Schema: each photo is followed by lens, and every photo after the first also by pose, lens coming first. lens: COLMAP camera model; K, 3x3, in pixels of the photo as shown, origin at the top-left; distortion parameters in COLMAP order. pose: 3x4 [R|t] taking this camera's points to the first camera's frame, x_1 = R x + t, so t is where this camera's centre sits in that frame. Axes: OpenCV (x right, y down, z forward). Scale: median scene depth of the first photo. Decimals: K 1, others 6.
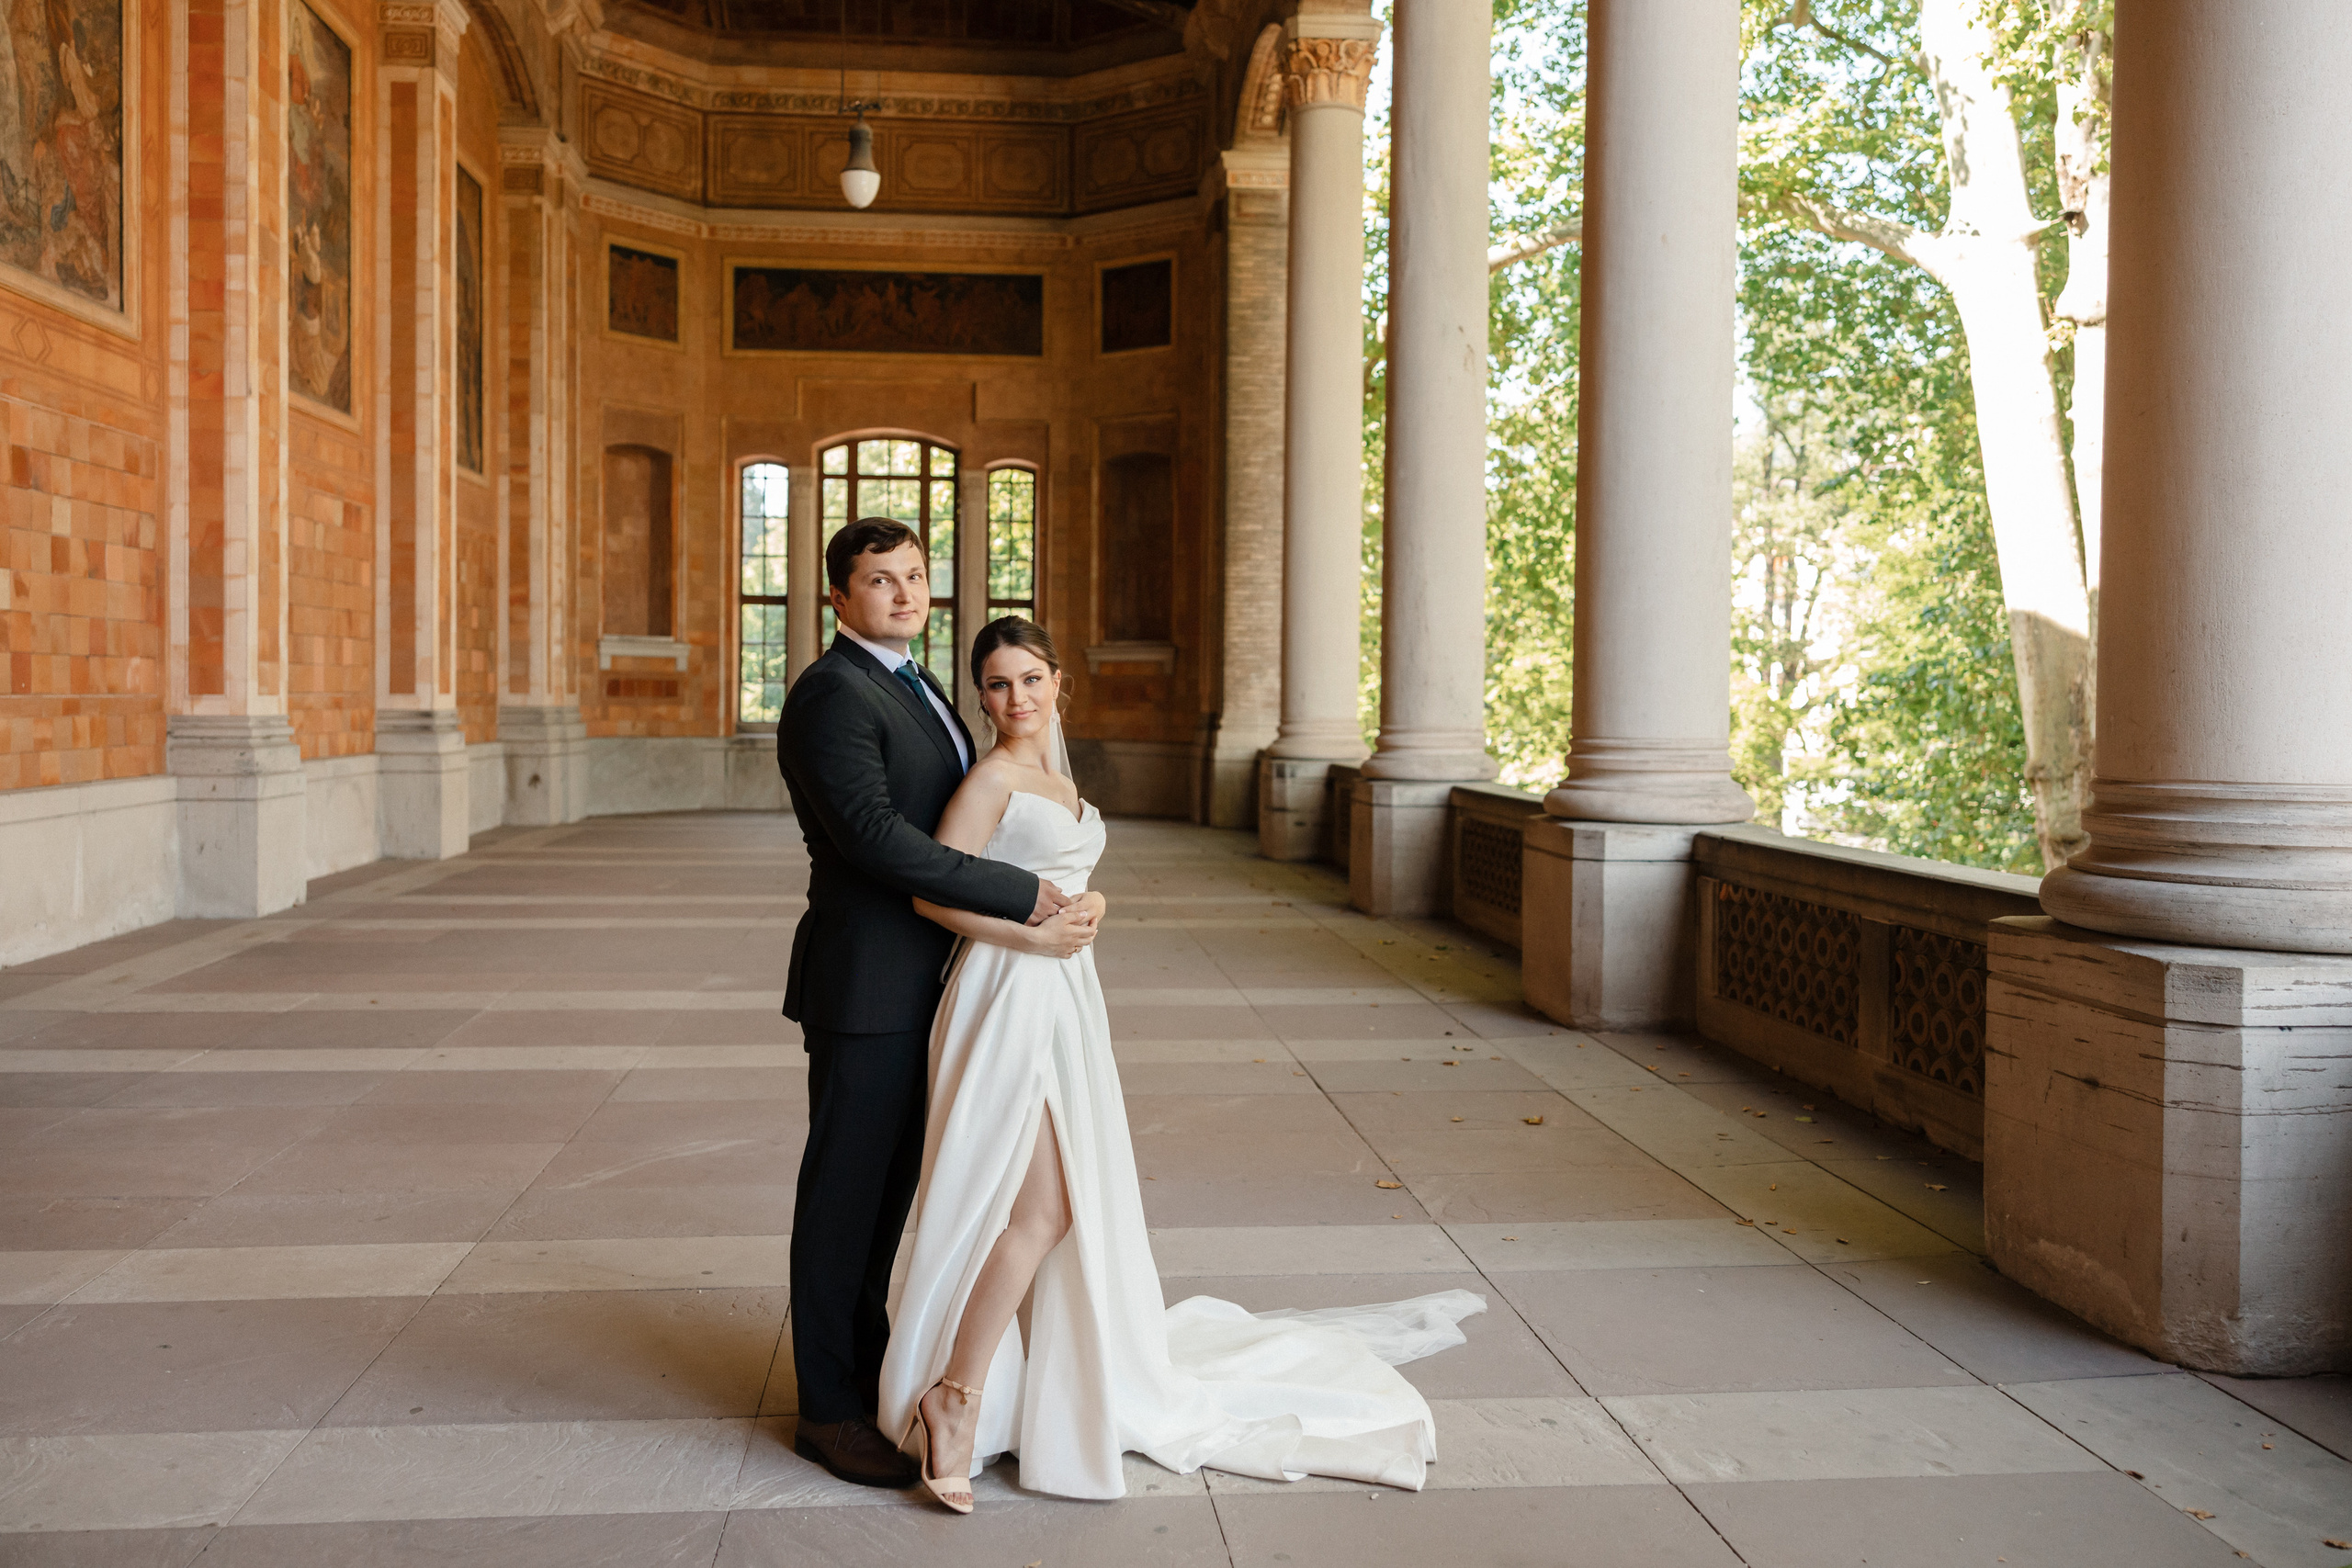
lens RADIAL K [[1974.7, 0, 1165.3], [0, 1974.7, 677.1], [0, 0, 1]] dist [0.004120, 0.000477]
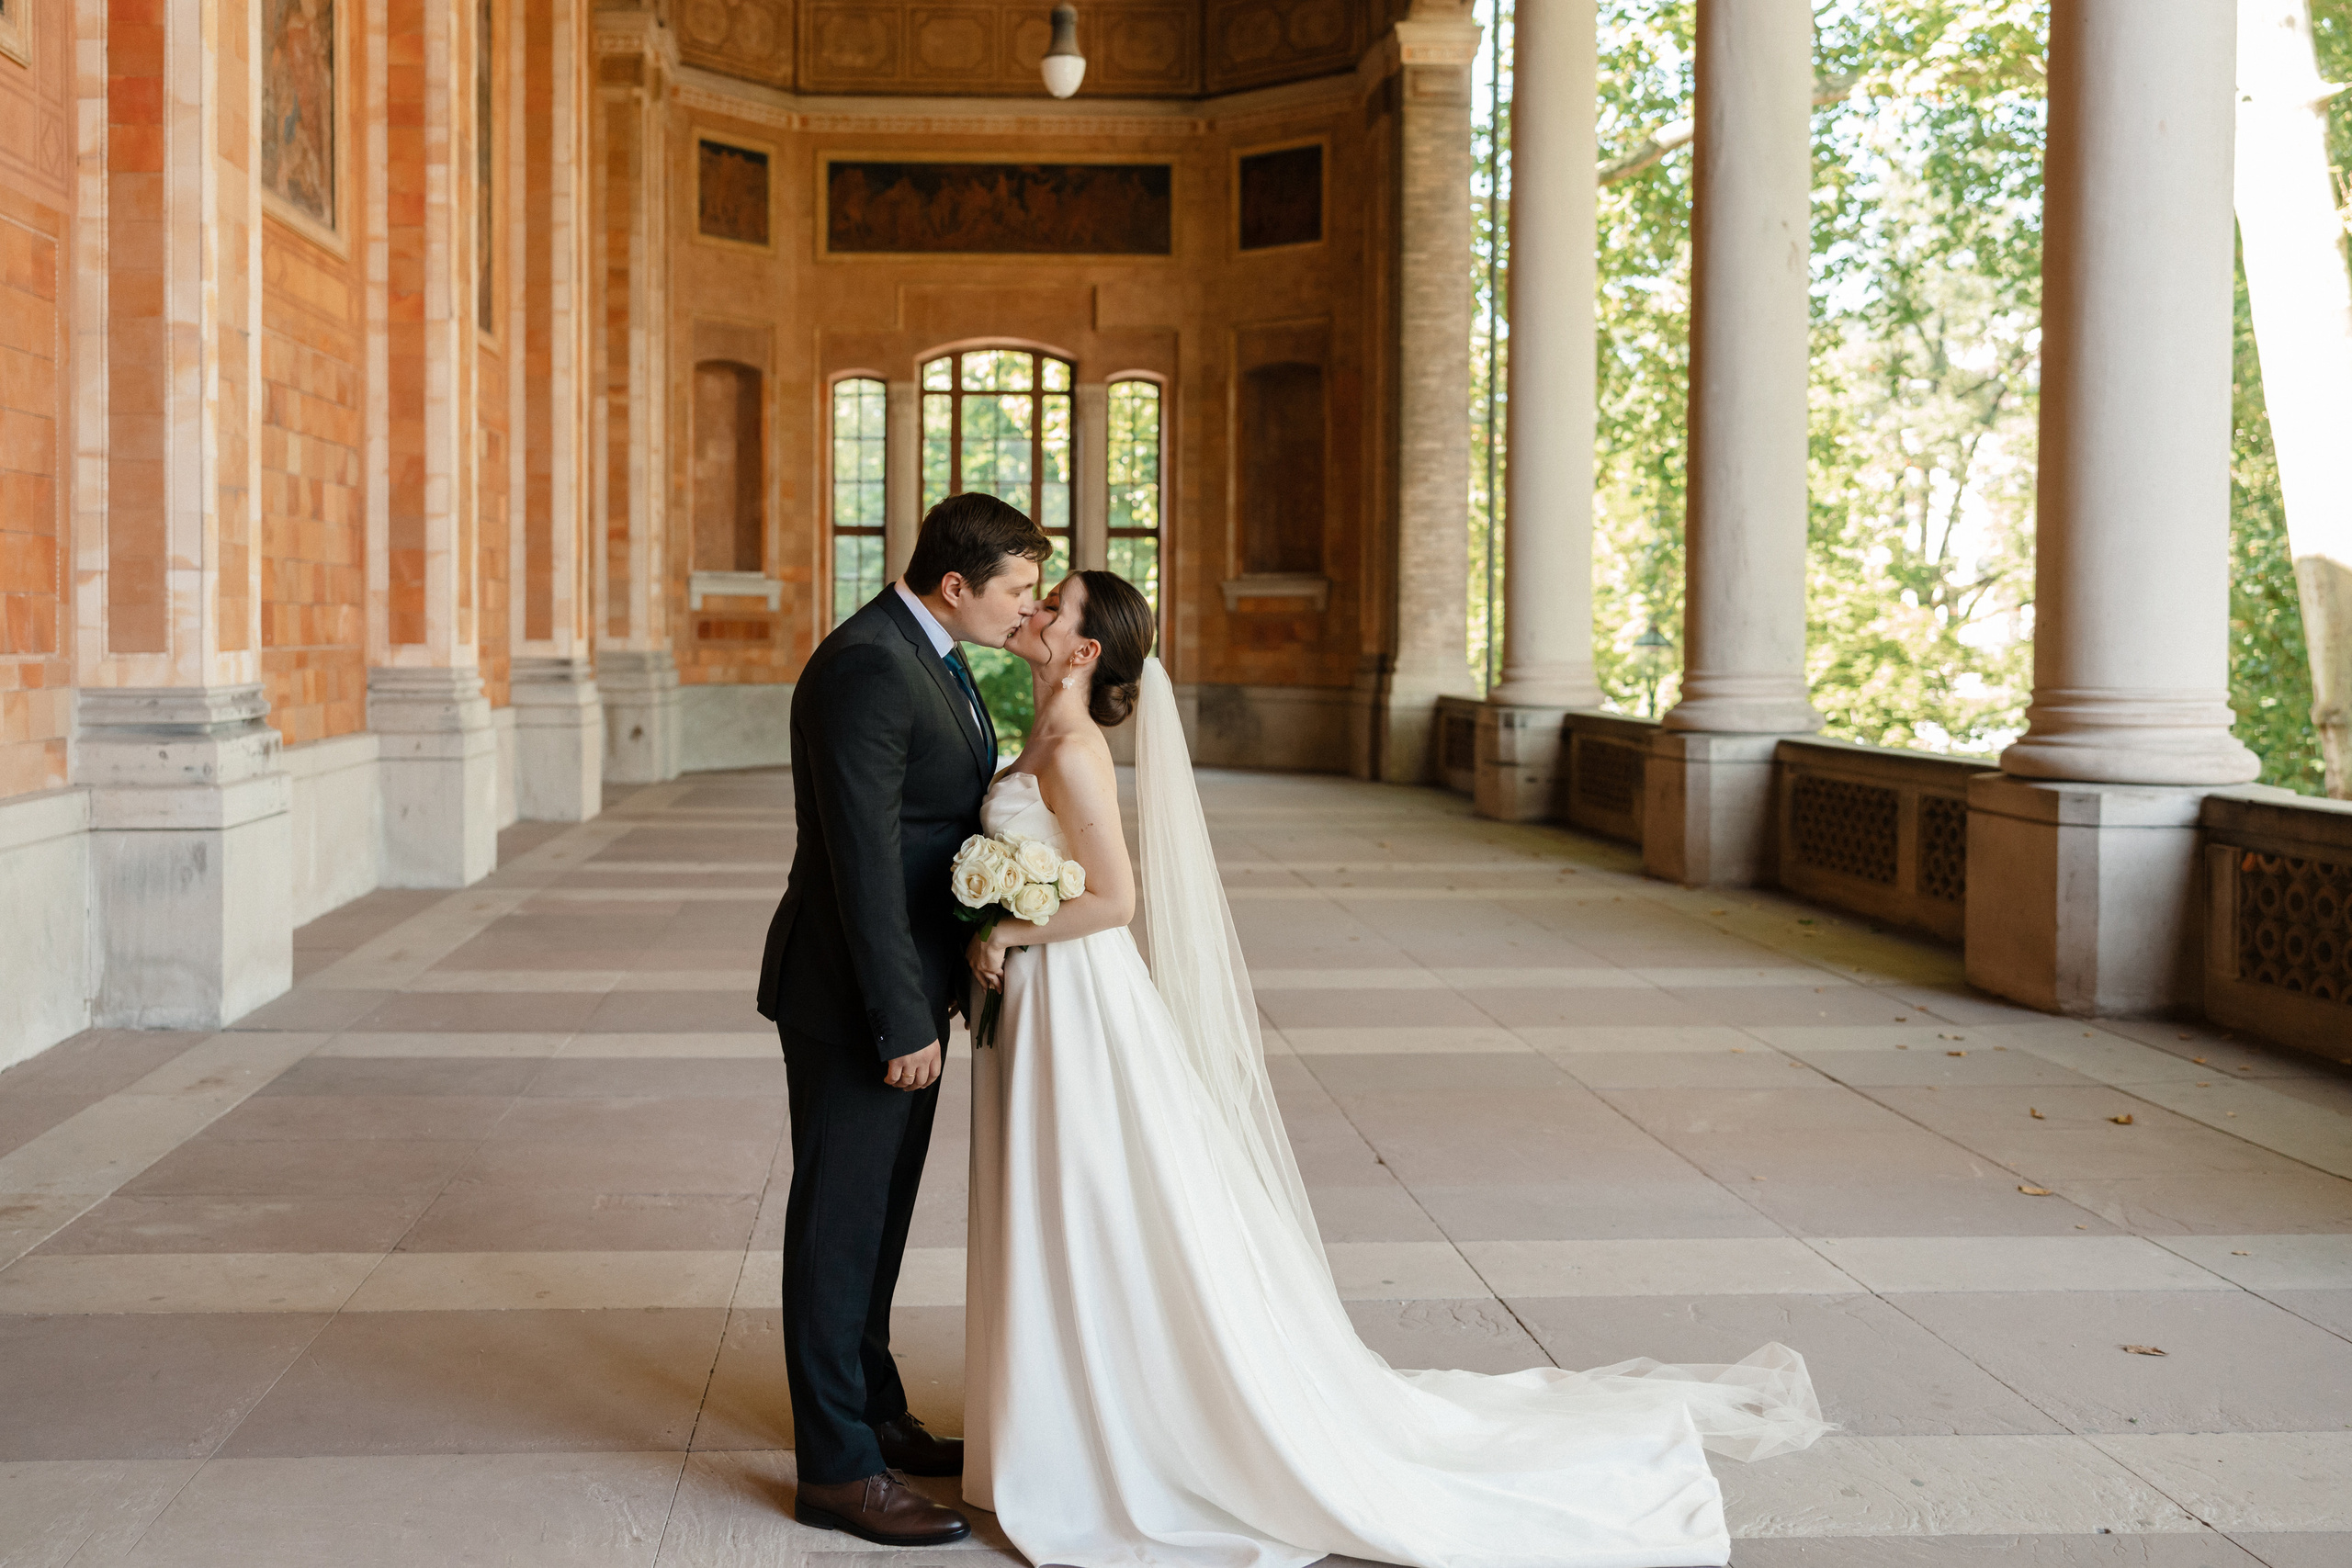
lens RADIAL K [[2228.4, 0, 1062.9], [0, 2228.4, 613.4], [0, 0, 1]] dist [0.000277, 0.000000]
pose [[0.998639, -0.006420, -0.051763, -0.089963], [0.006500, 0.999978, 0.001370, -0.003493], [0.051753, -0.001704, 0.998658, -0.012255]]
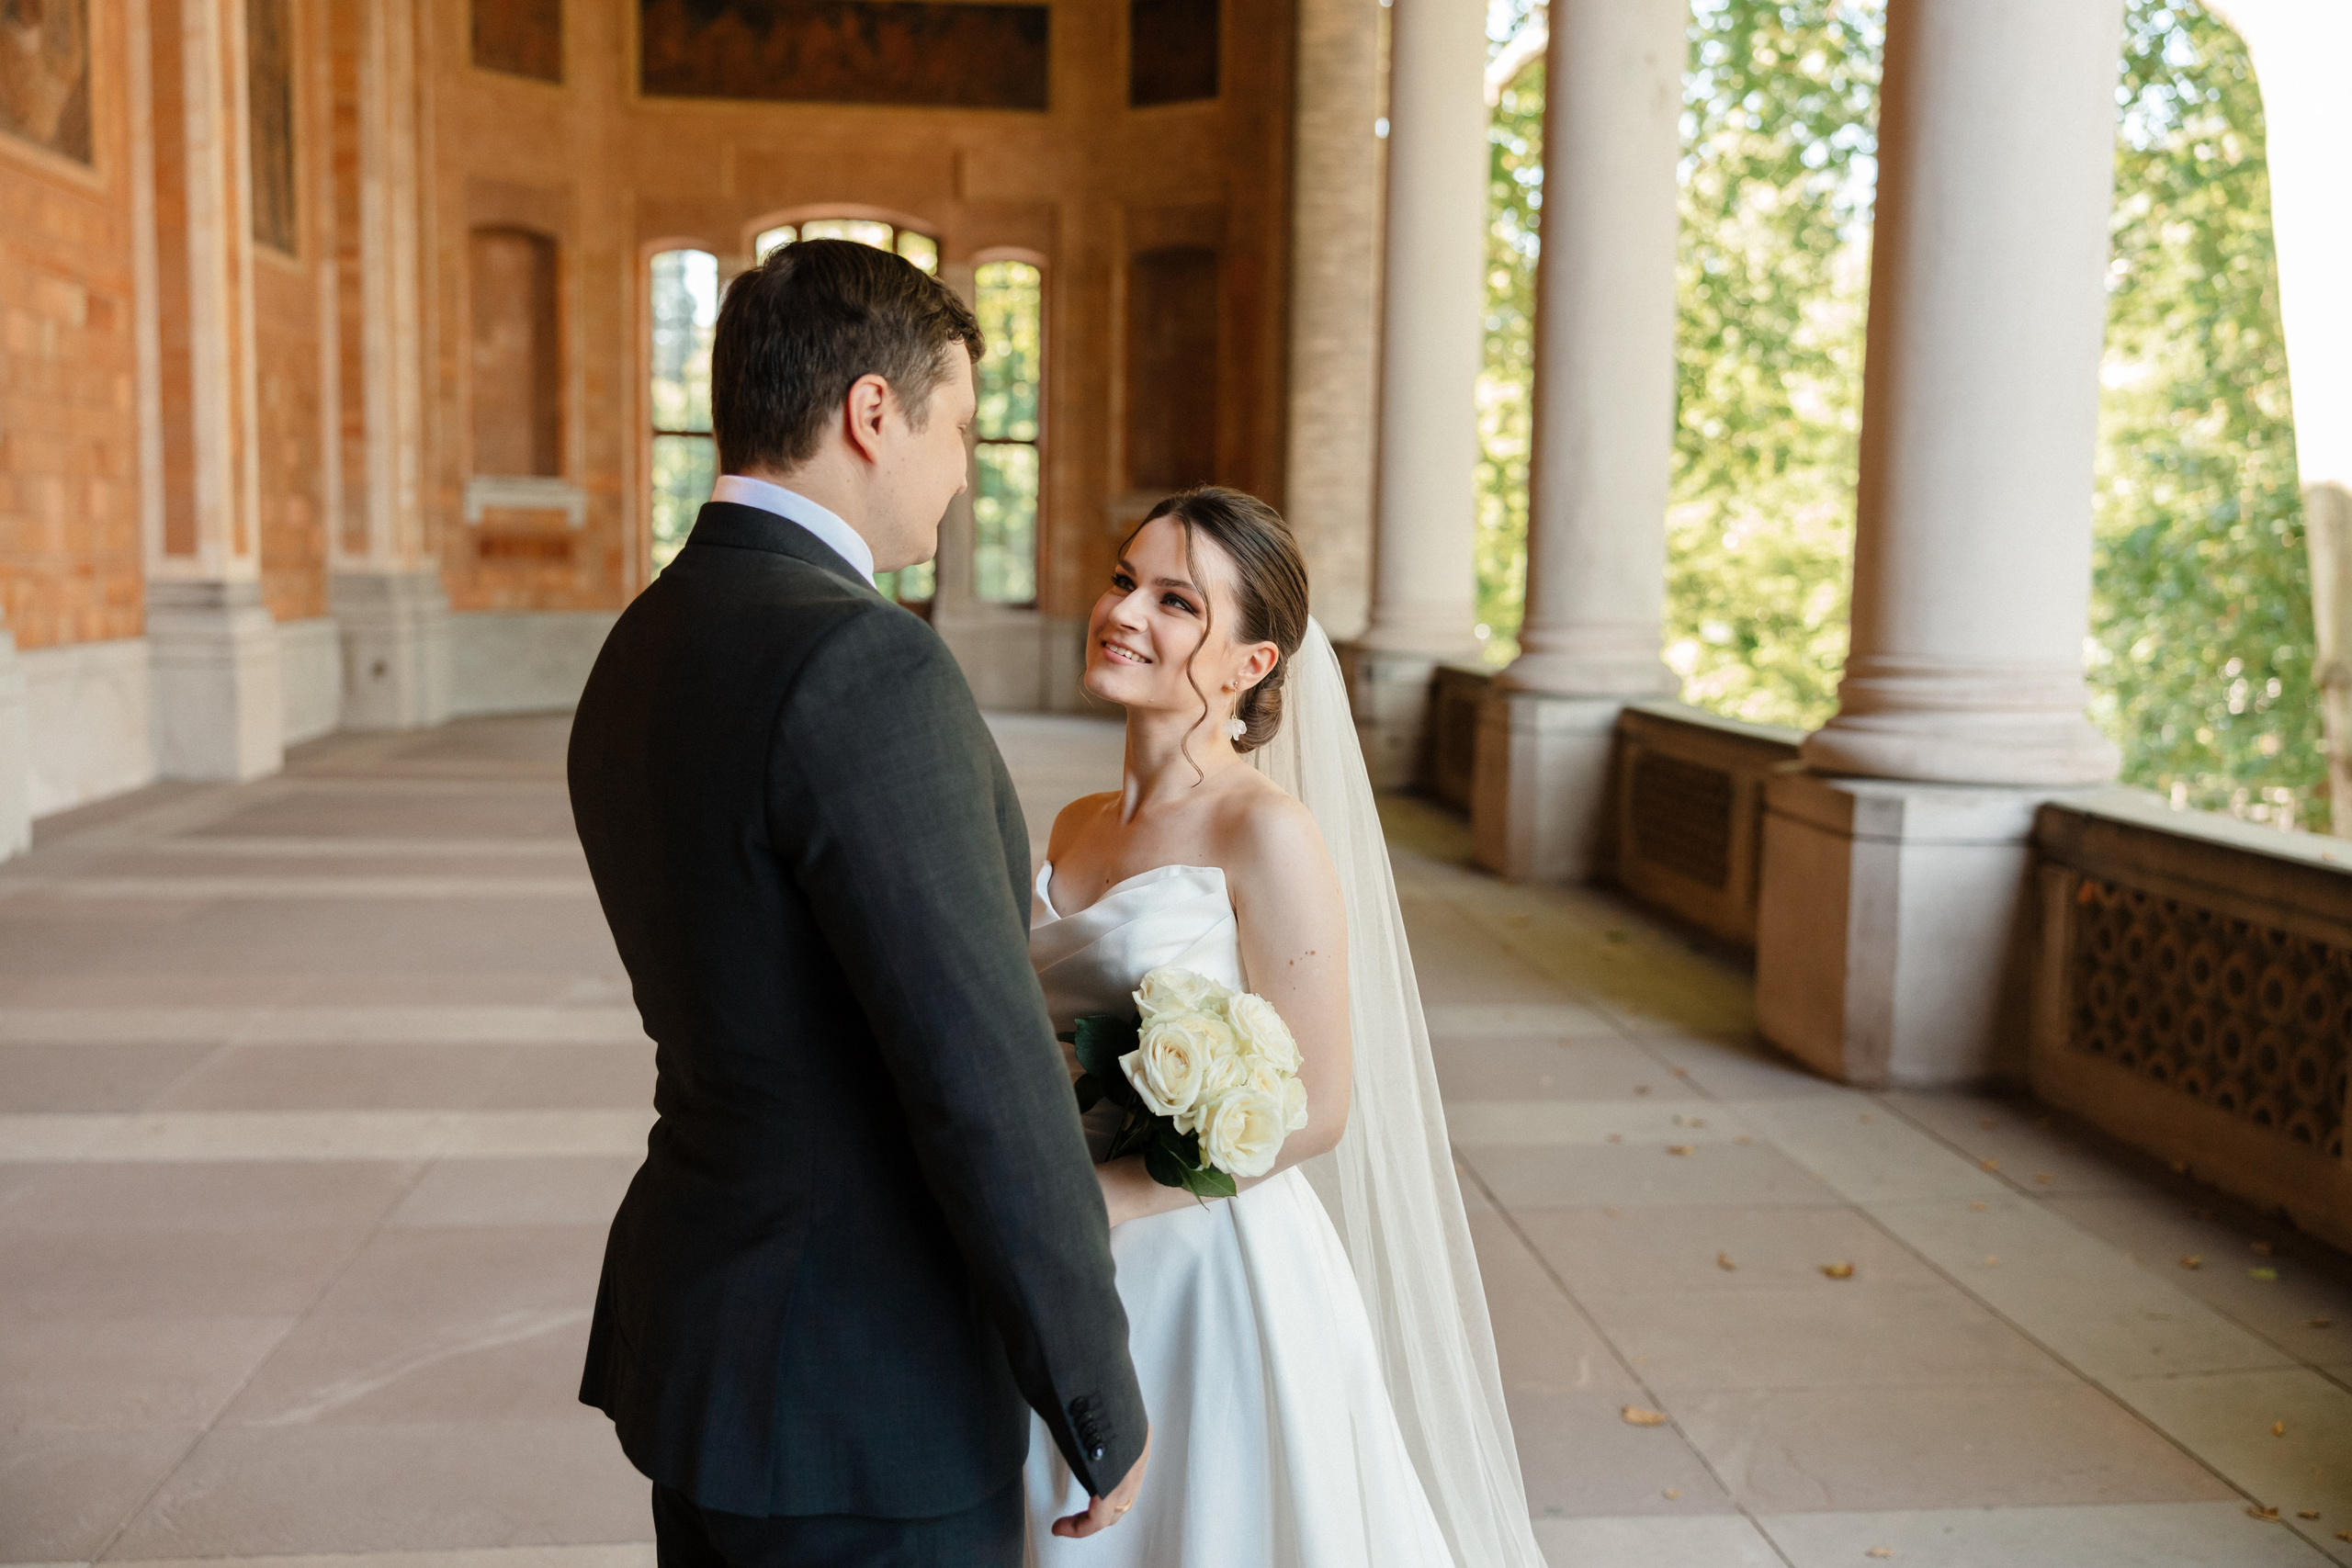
lens RADIAL K [[2393.8, 0, 1242.0], [0, 2393.8, 742.5], [0, 0, 1]] dist [0.016409, 0.000000]
pose [[0.999746, 0.007600, 0.021200, -0.009132], [-0.009420, 0.996154, 0.087113, -0.004301], [-0.020457, -0.087291, 0.995973, 0.092948]]
